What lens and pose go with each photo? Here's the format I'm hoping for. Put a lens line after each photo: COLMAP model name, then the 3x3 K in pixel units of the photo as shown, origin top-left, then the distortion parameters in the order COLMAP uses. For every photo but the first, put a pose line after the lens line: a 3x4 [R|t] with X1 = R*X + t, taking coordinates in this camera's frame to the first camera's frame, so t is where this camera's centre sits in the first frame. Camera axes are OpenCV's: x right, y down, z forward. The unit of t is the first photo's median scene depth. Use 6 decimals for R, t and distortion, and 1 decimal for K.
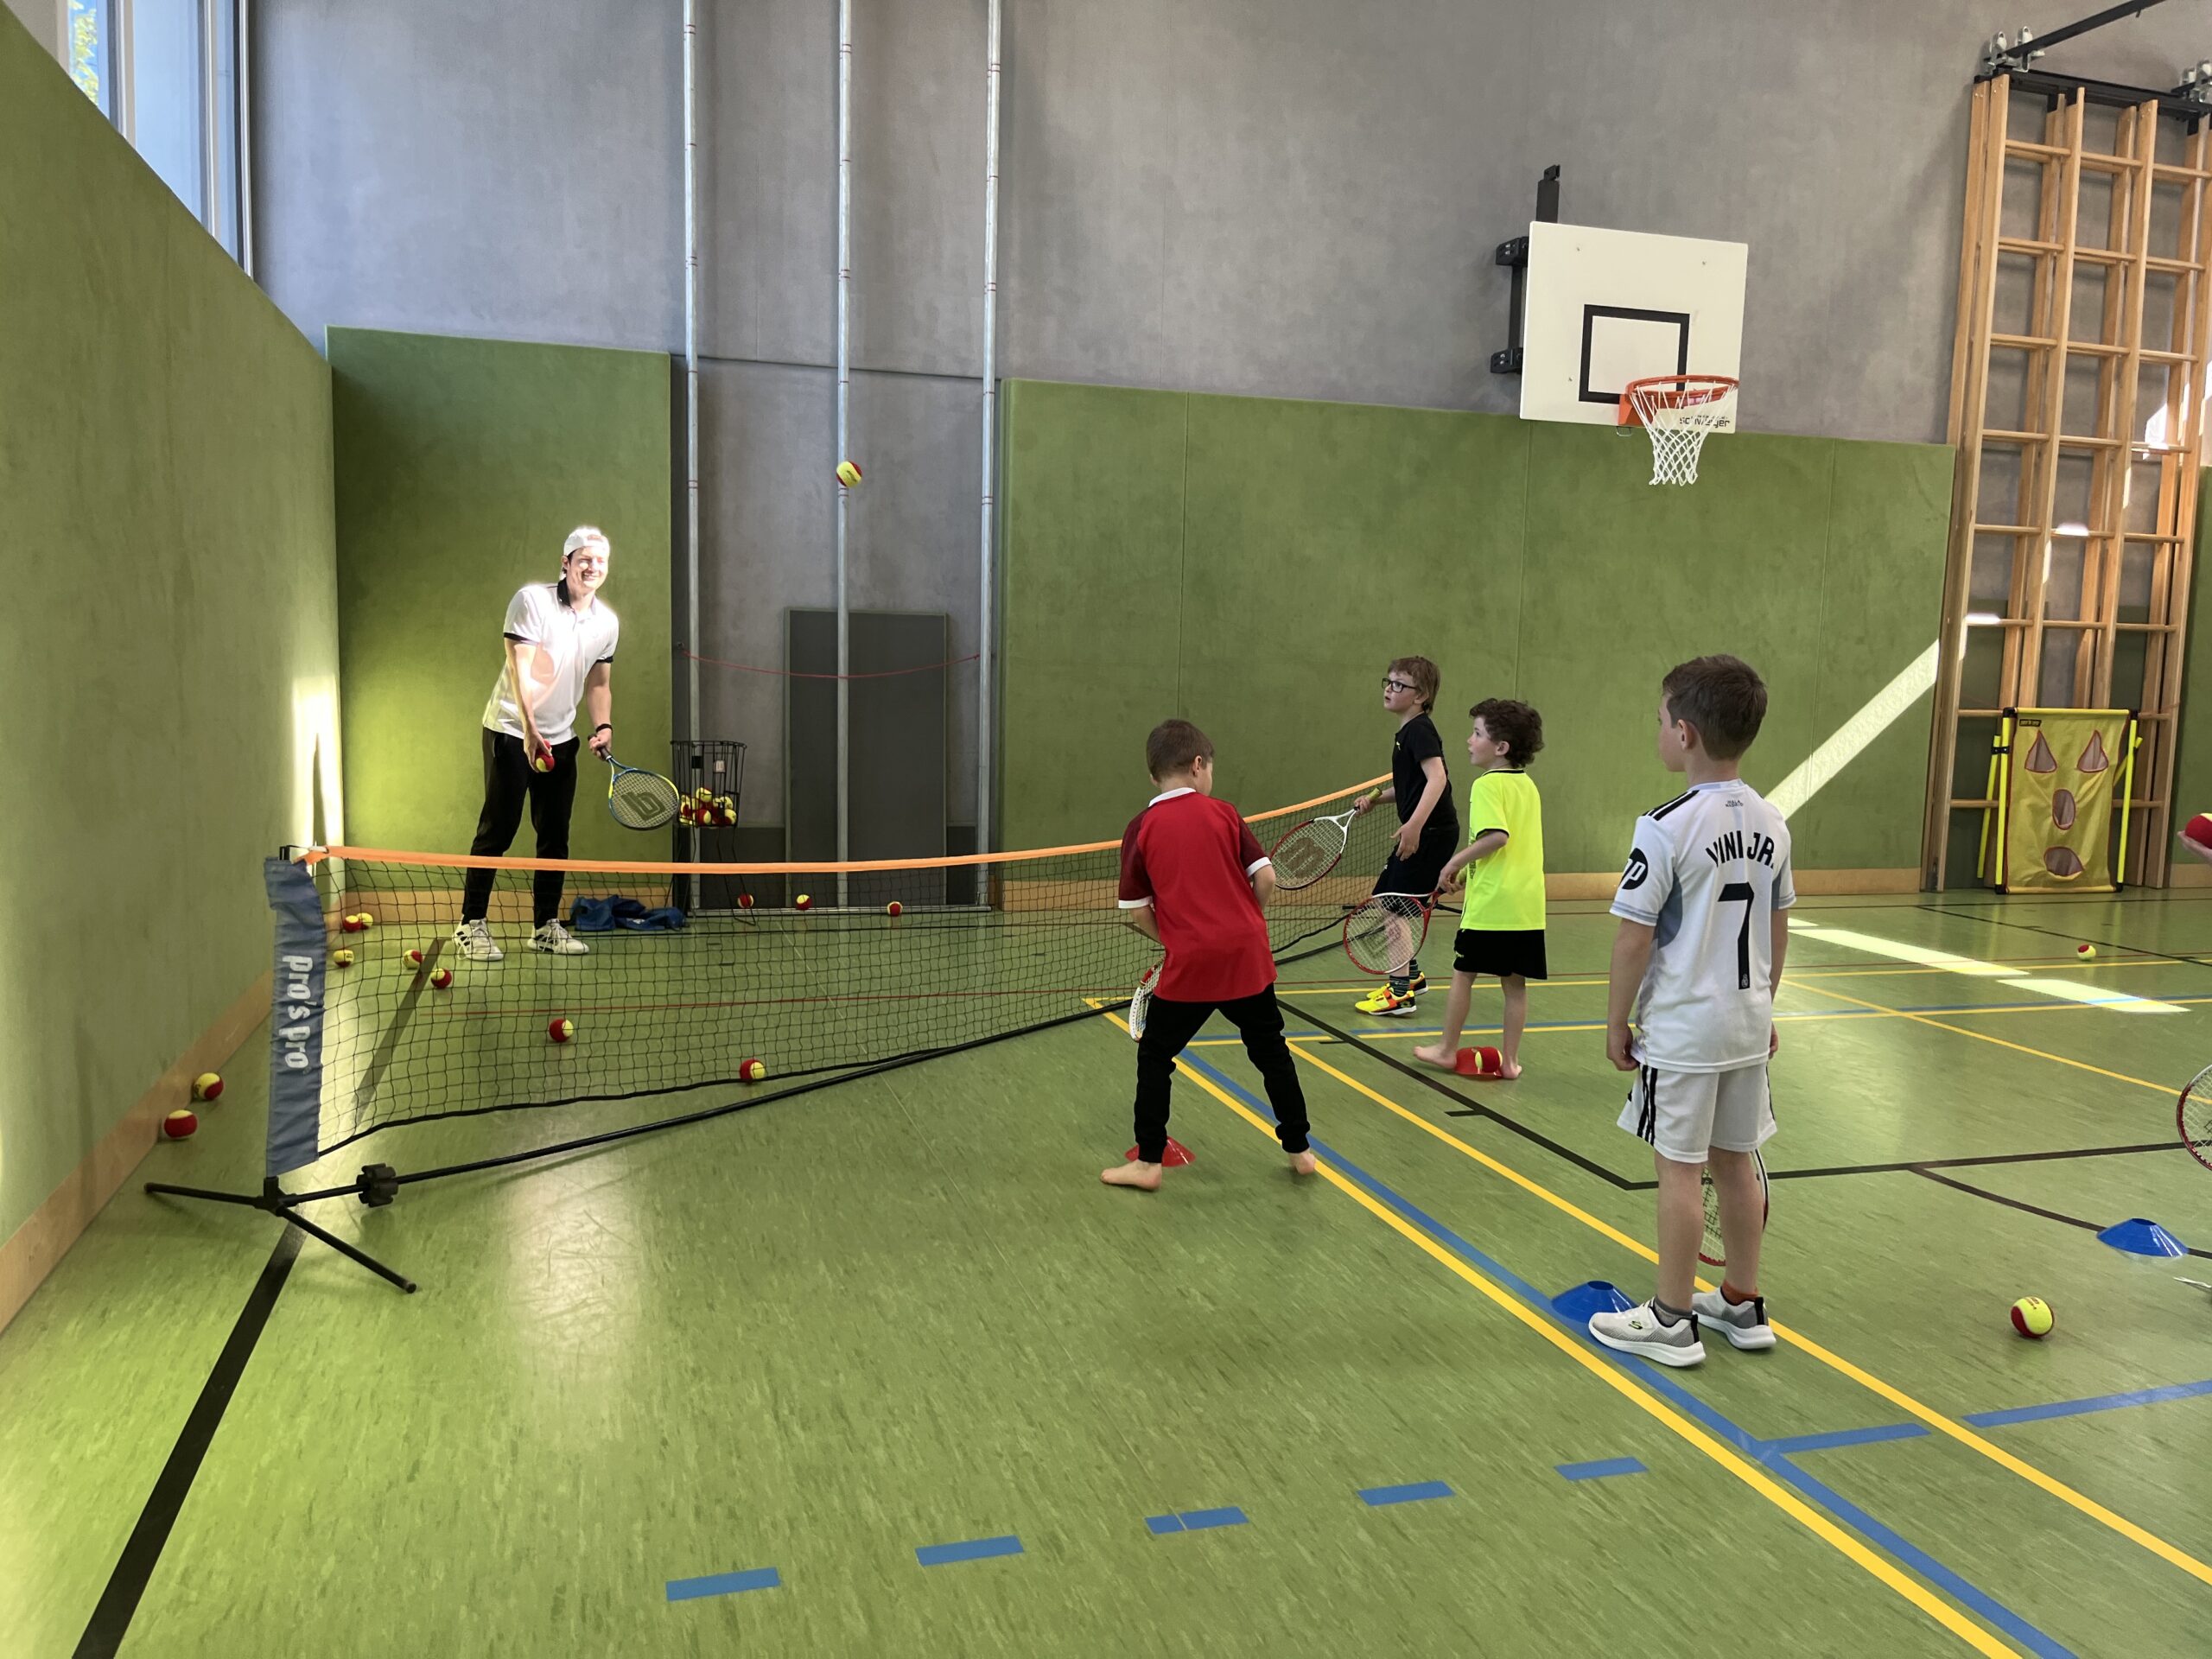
lens RADIAL K [[1705.2, 0, 1105.4], [0, 1705.2, 839.3], [0, 0, 1]] dist [0.043818, -0.067775]
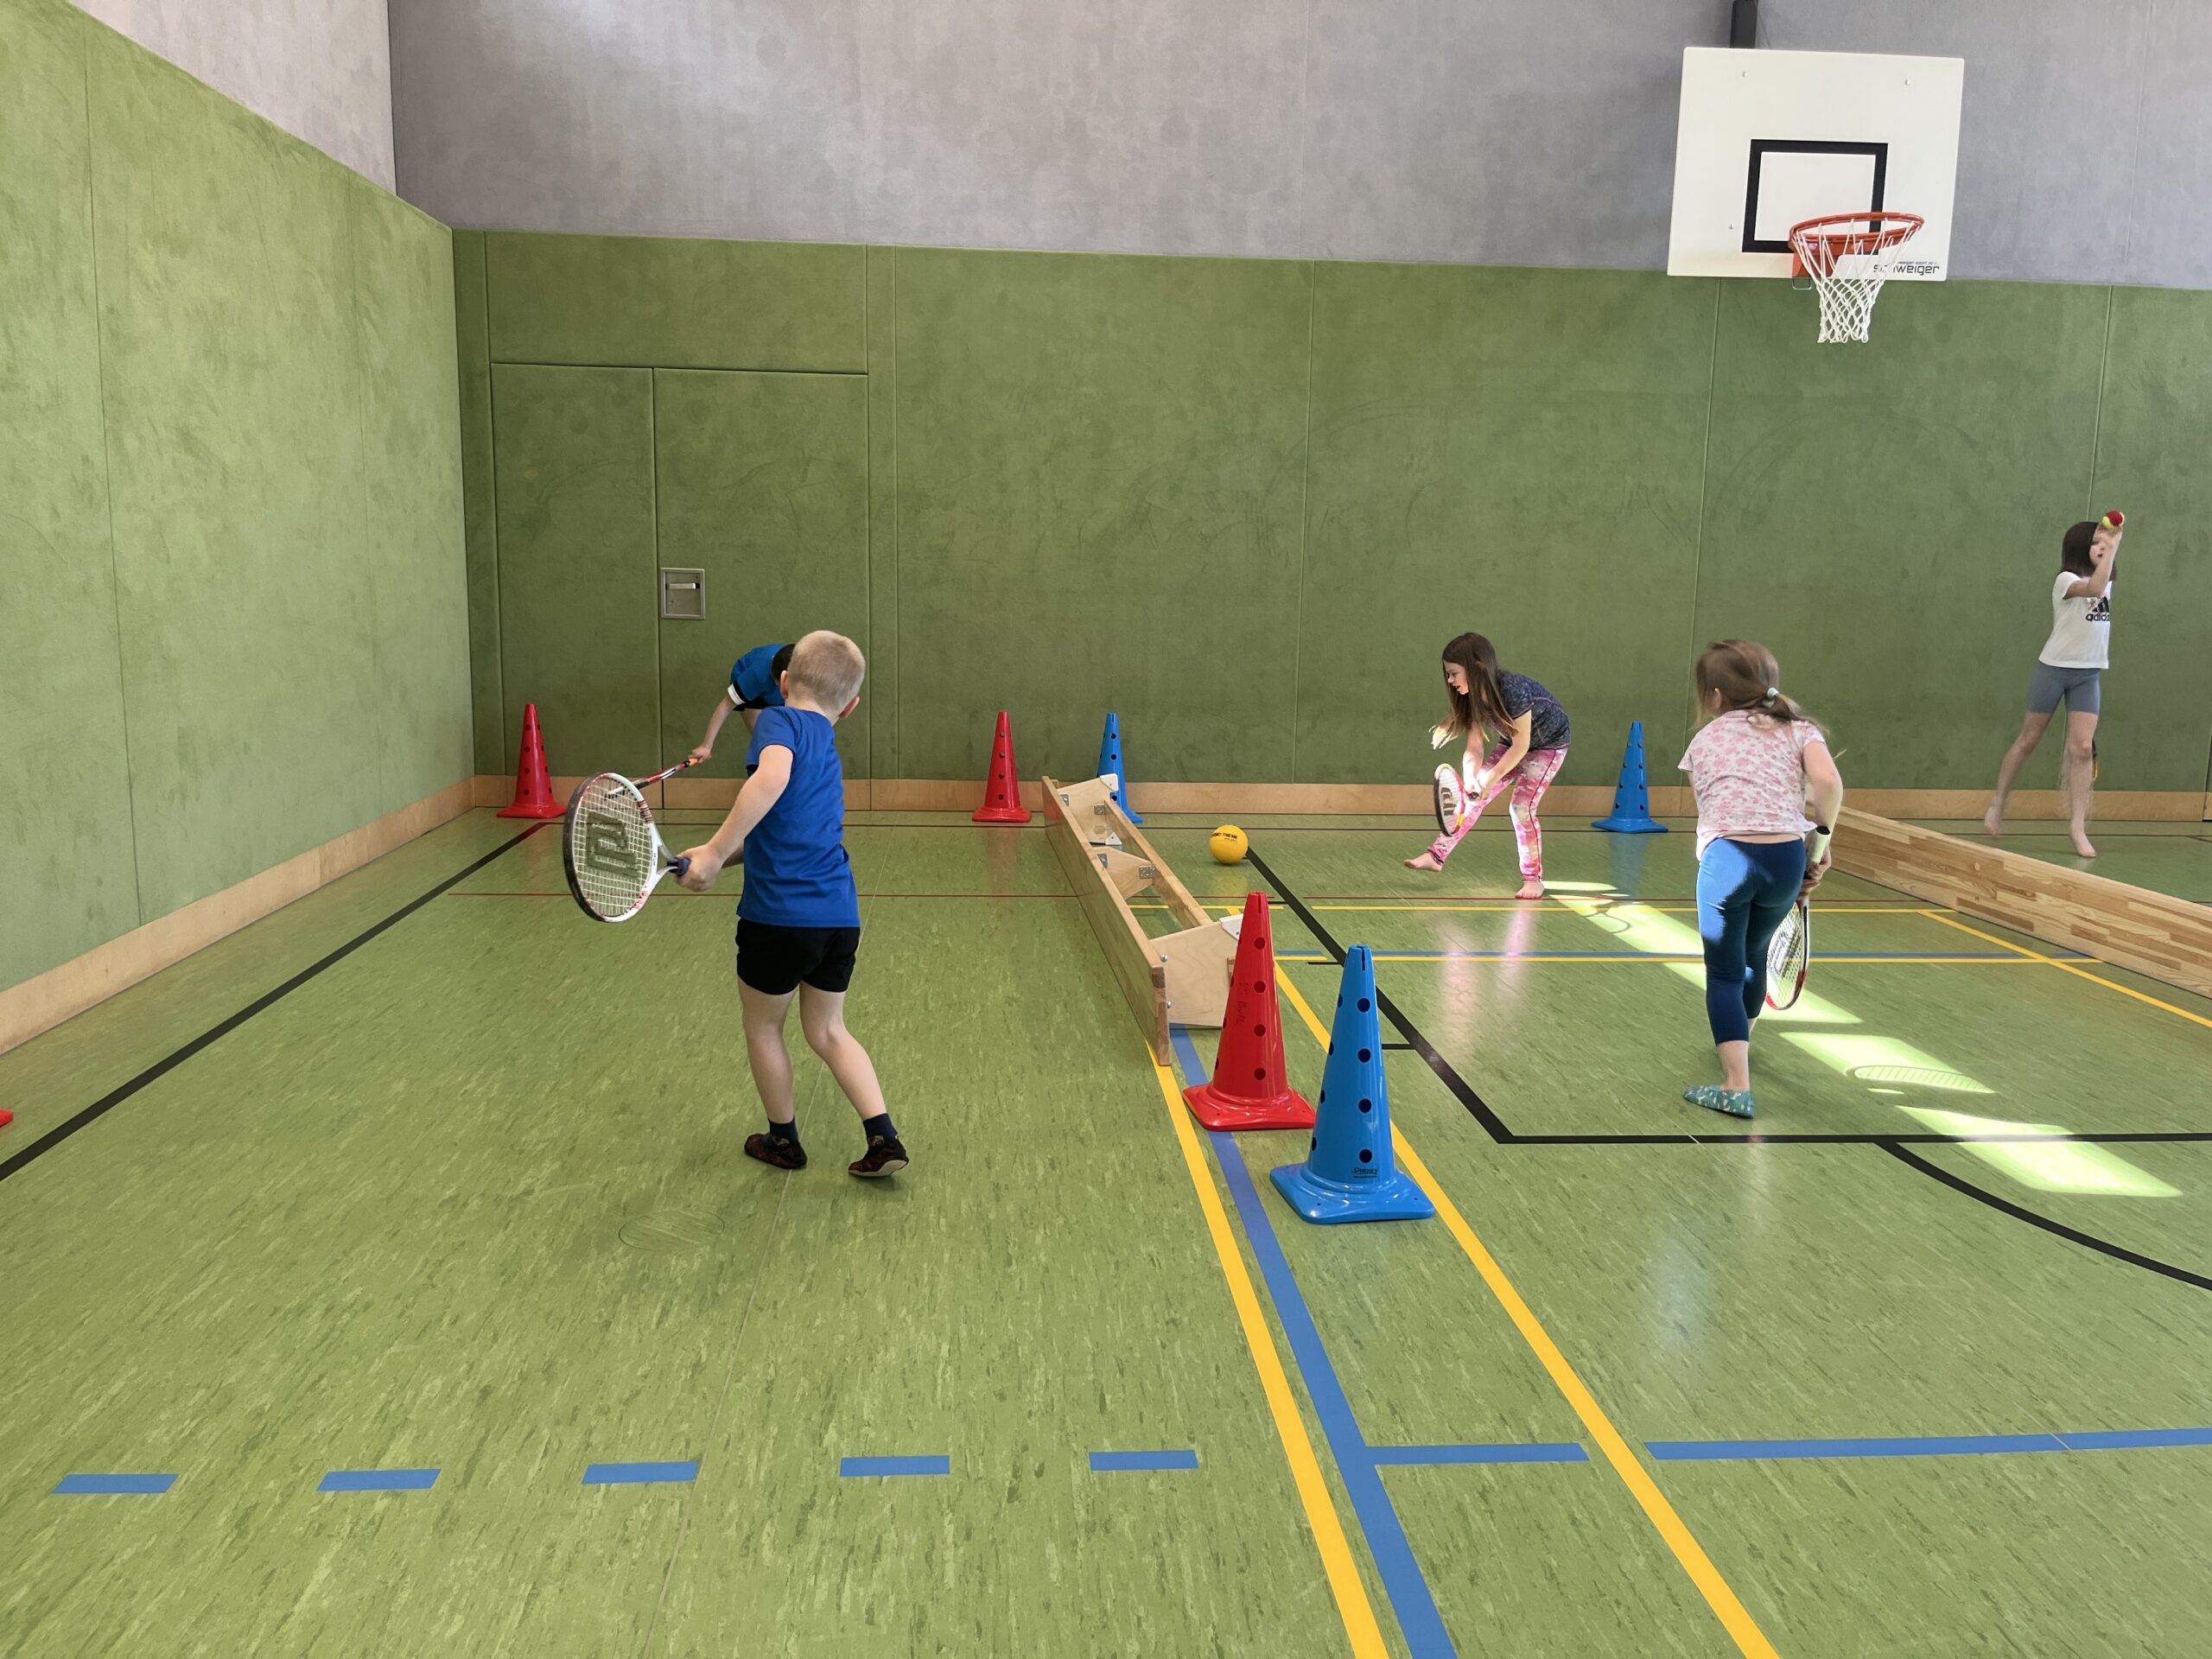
lens RADIAL K [[1705.2, 0, 1101.2], [0, 1705.2, 825.2], [0, 0, 1]] dist [0.043818, -0.067775]
pose [[0.973218, 0.023118, -0.228720, 0.165555], [-0.013192, 0.998907, 0.044832, 0.002556], [0.229507, -0.040614, 0.972459, 0.059006]]
